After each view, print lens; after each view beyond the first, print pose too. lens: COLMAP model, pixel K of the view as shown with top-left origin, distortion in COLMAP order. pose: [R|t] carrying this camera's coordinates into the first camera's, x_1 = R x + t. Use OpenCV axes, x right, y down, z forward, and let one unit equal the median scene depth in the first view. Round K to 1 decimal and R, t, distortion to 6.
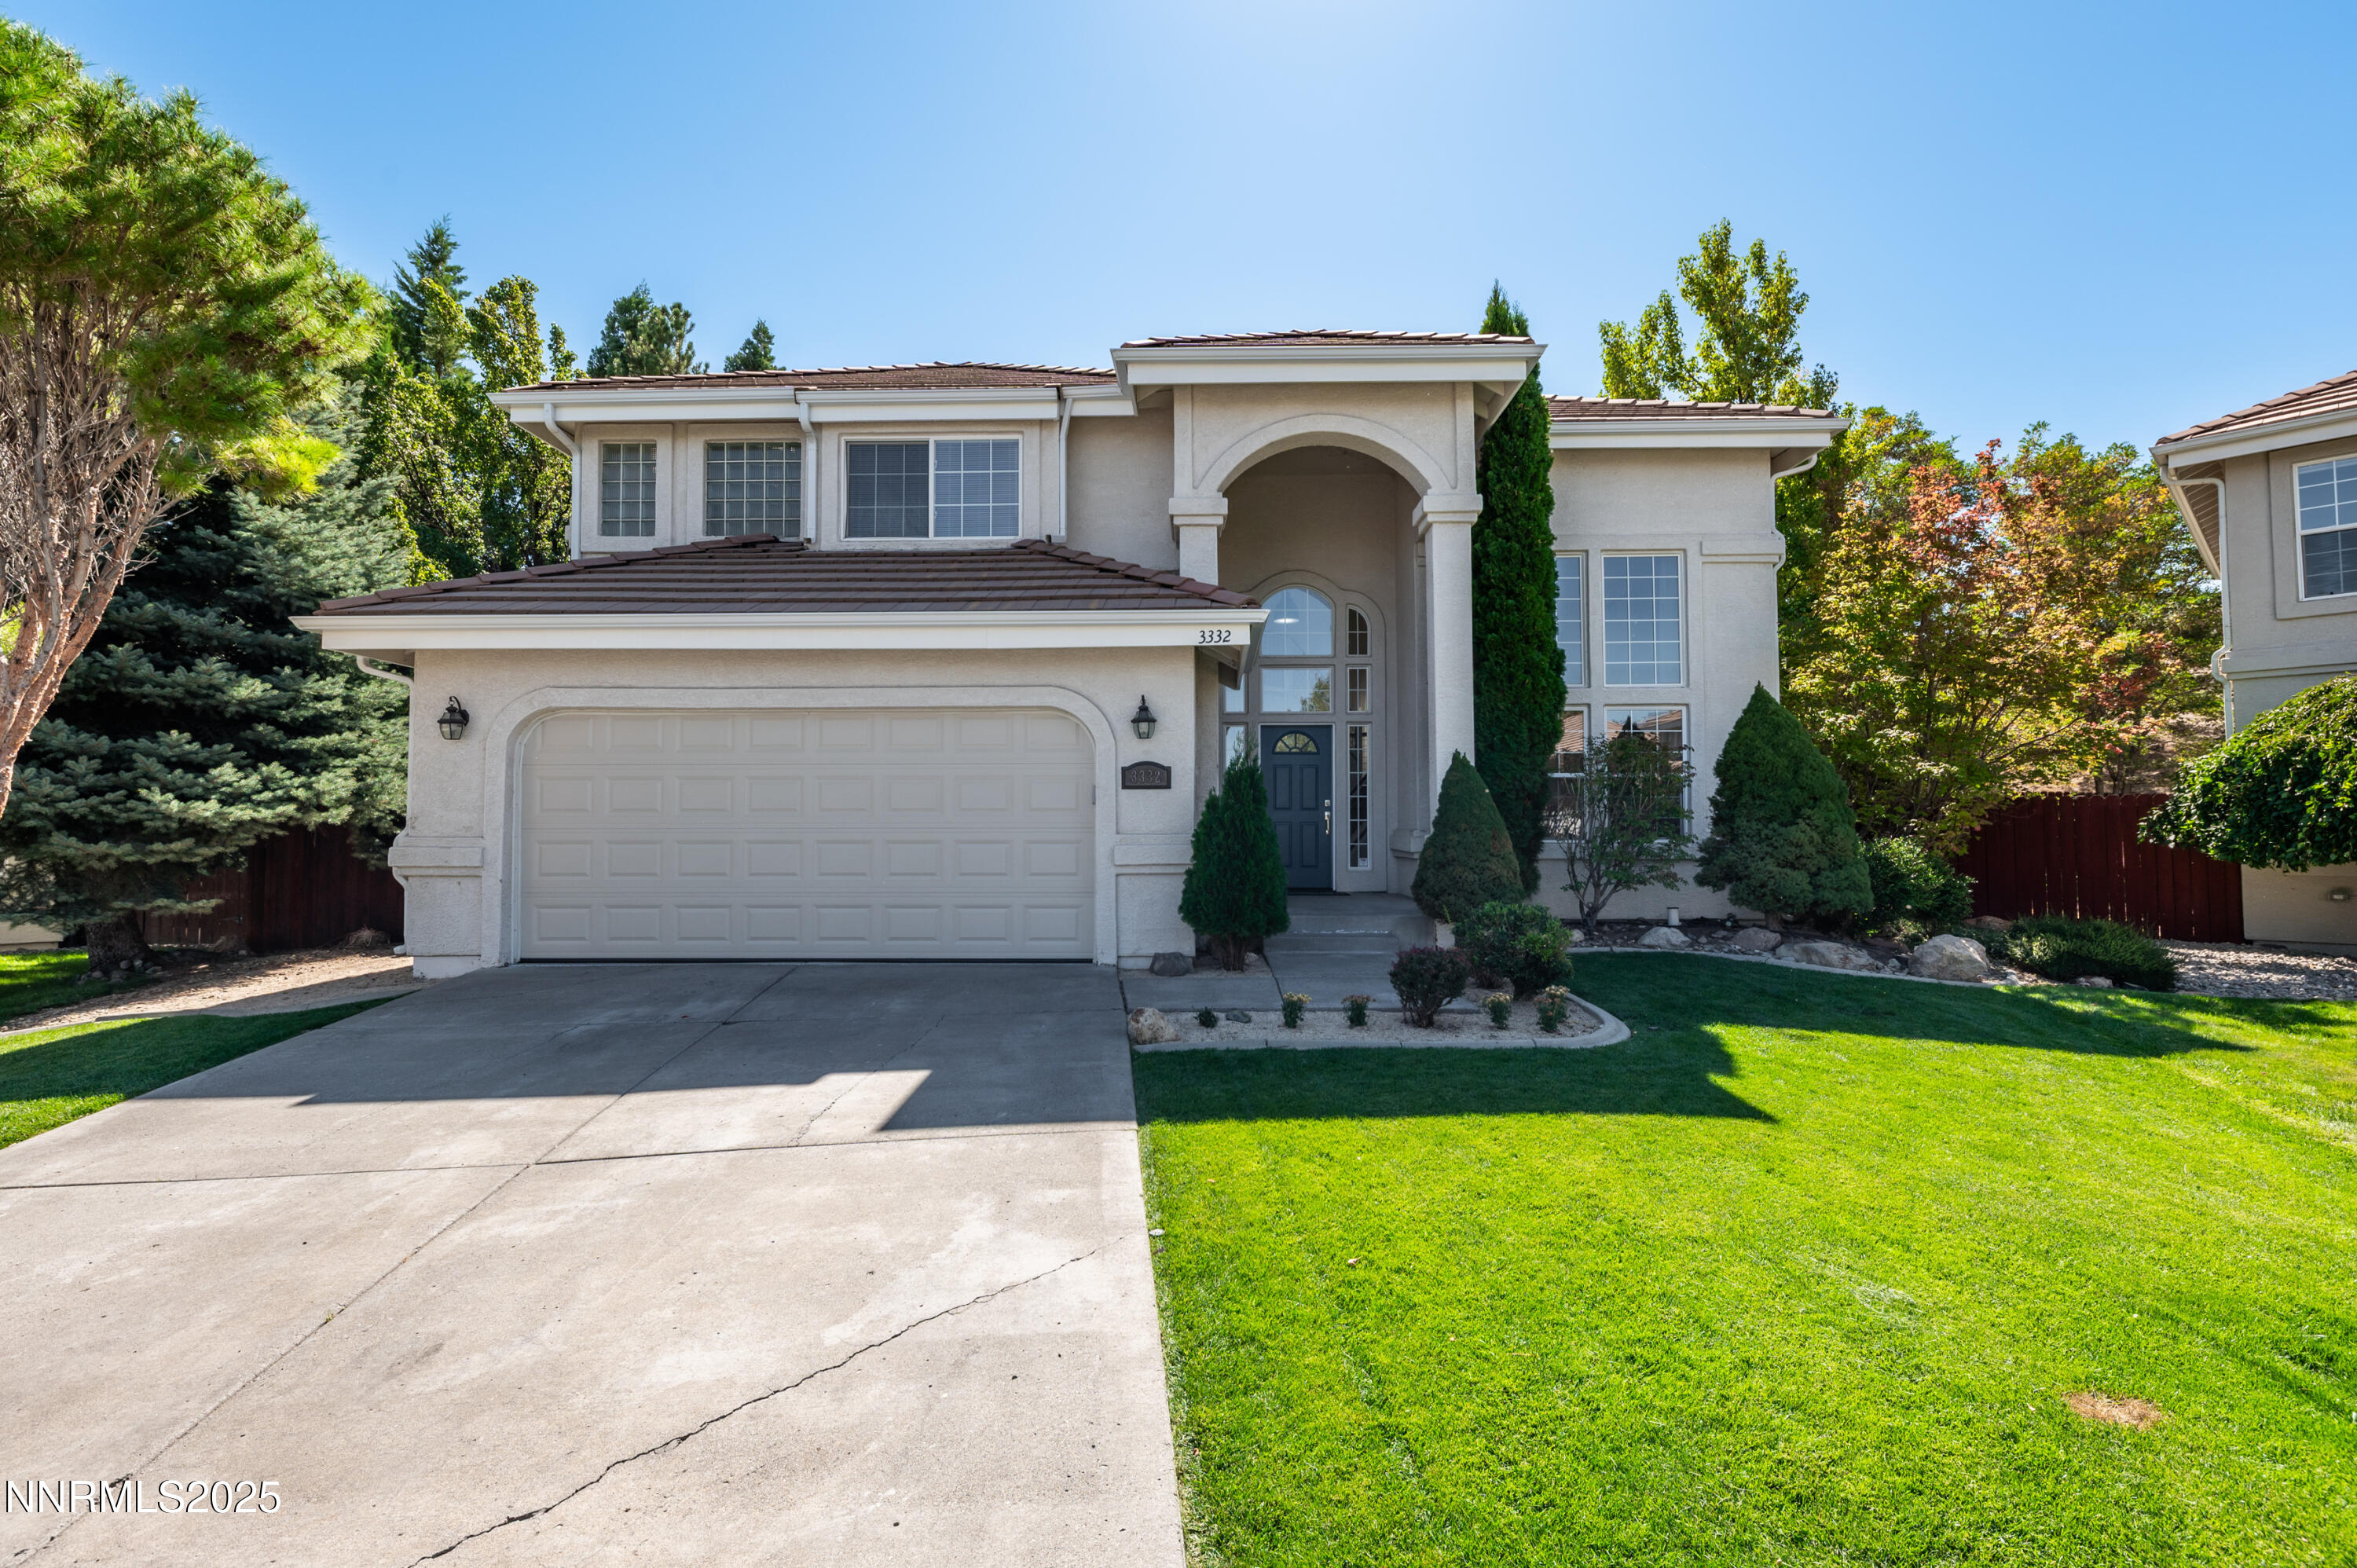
lens RADIAL K [[1086.5, 0, 1179.3], [0, 1086.5, 782.9], [0, 0, 1]] dist [0.000968, 0.000014]
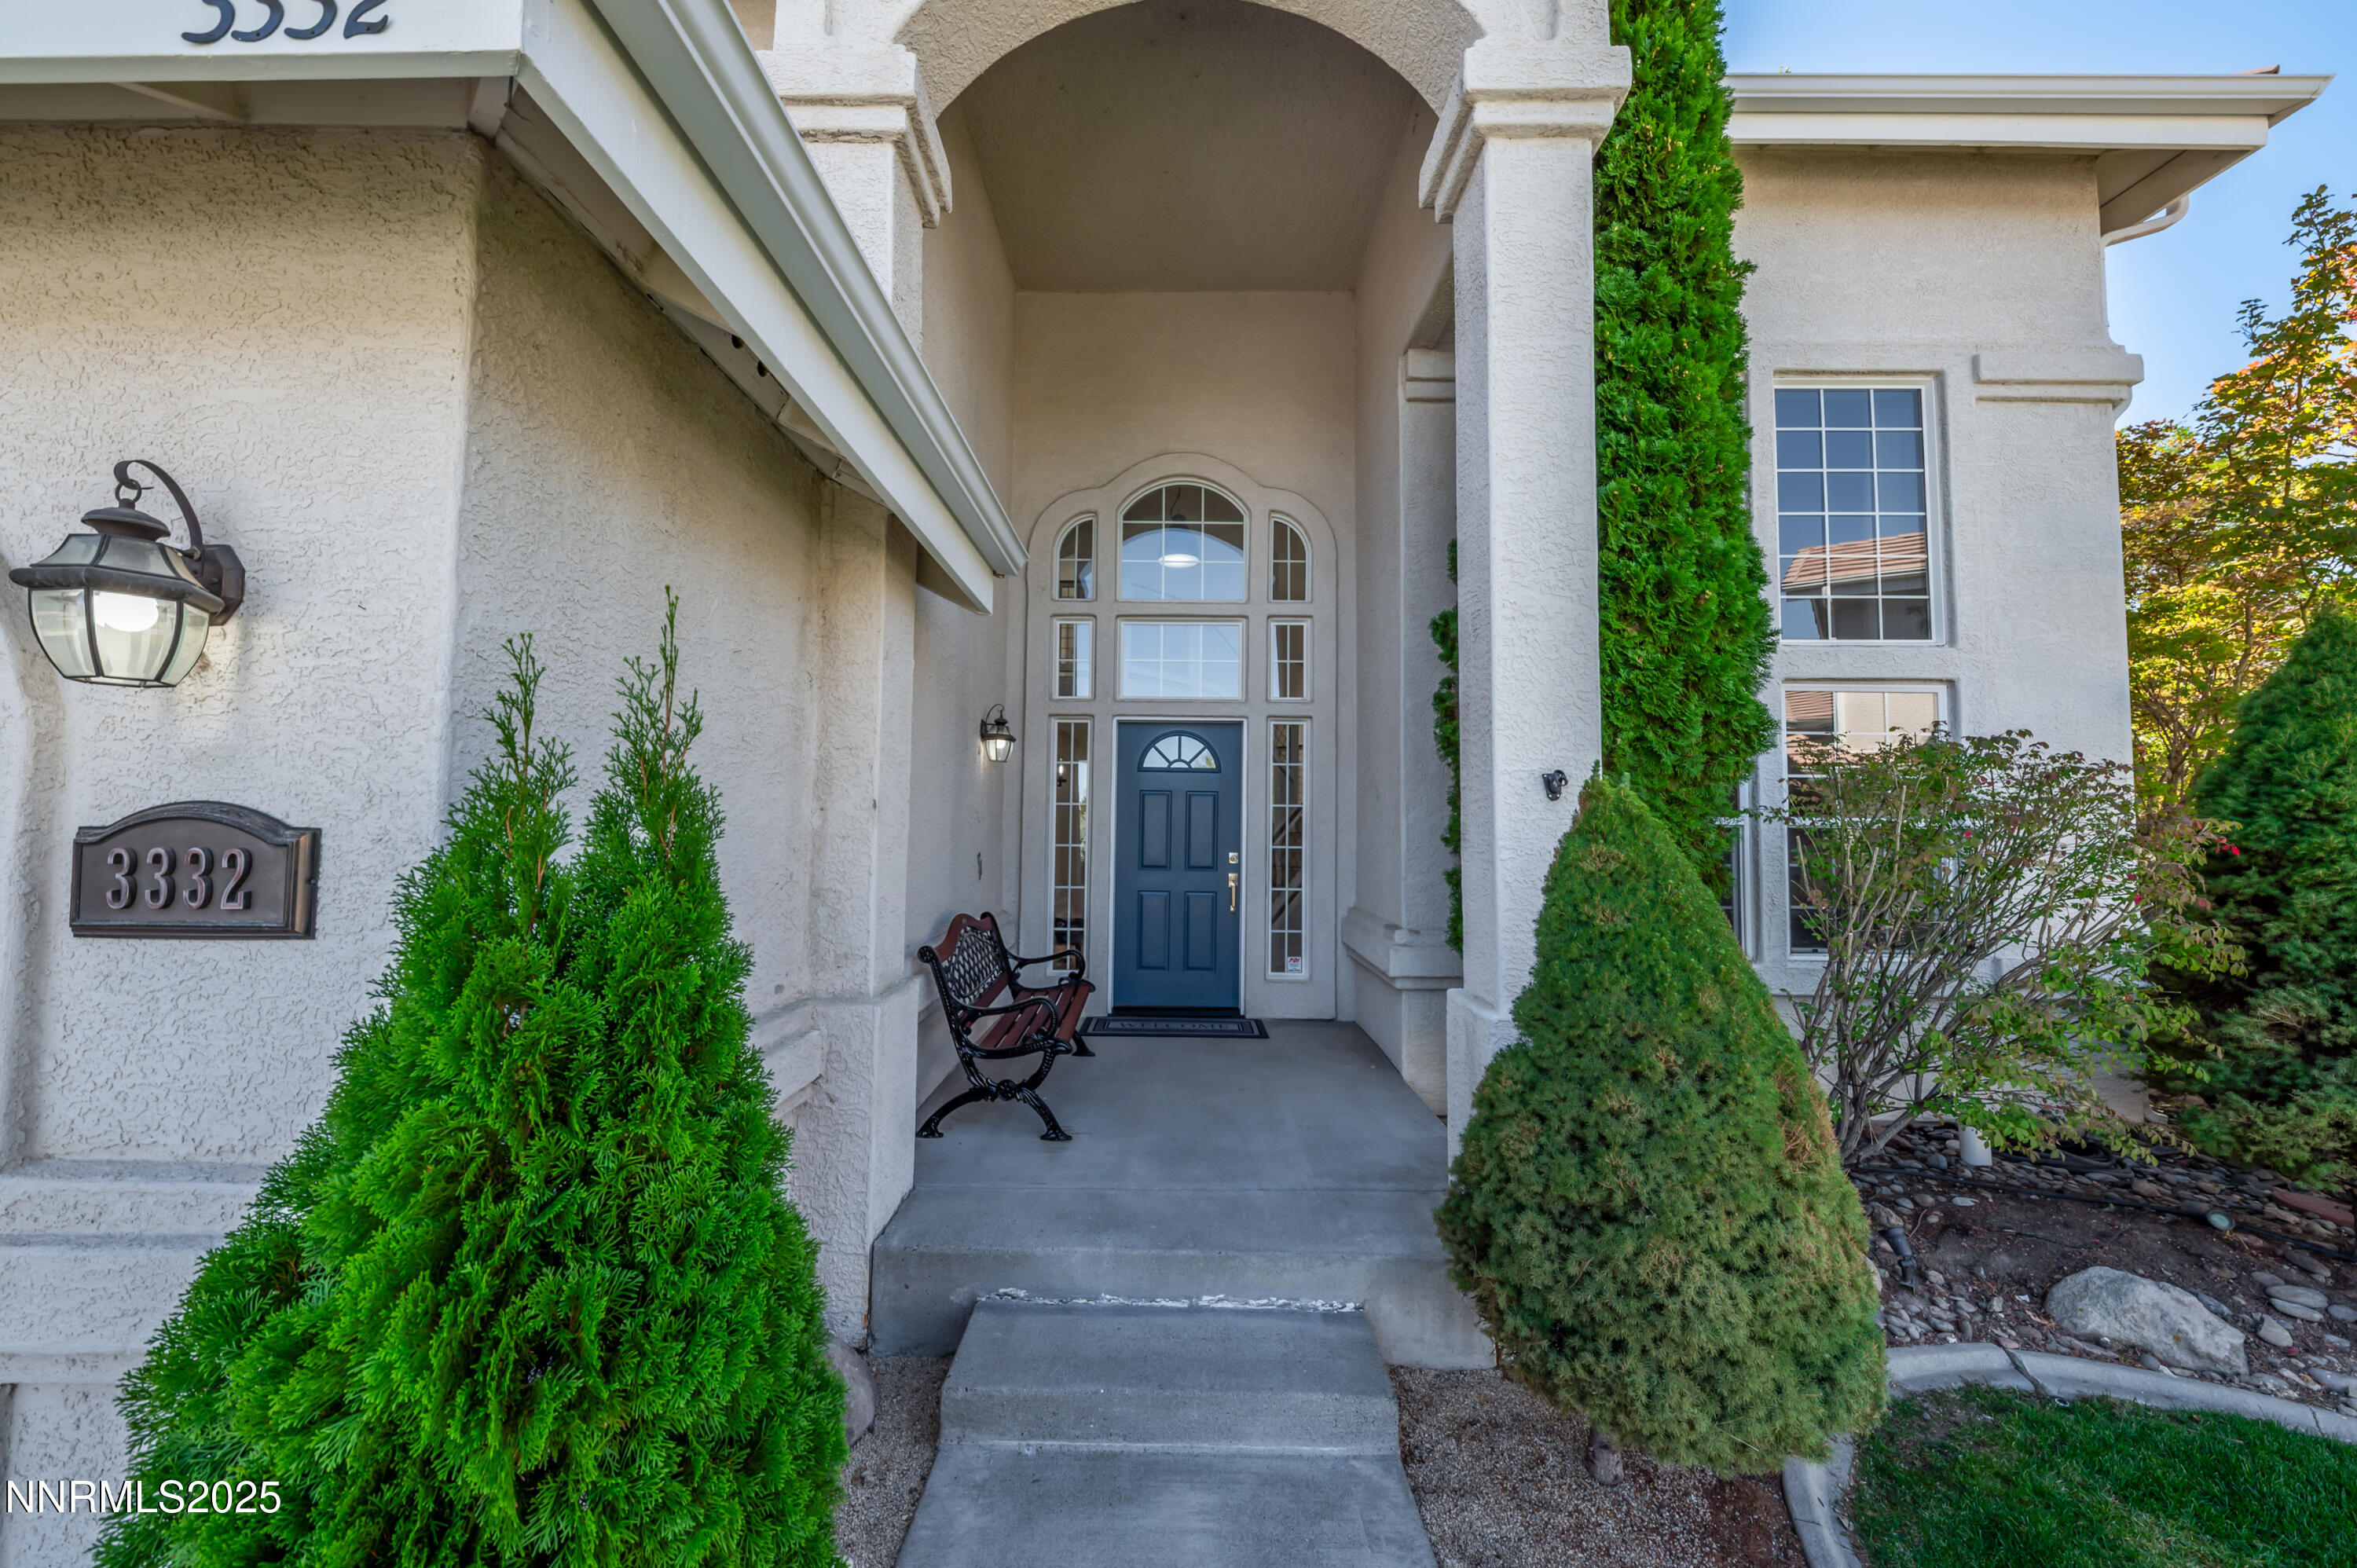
lens RADIAL K [[811.2, 0, 1176.5], [0, 811.2, 777.0], [0, 0, 1]] dist [-0.000663, -0.000011]
pose [[0.999858, 0.012422, 0.011425, 0.101659], [-0.012229, 0.999783, -0.016851, -0.016556], [-0.011632, 0.016709, 0.999793, 0.576477]]
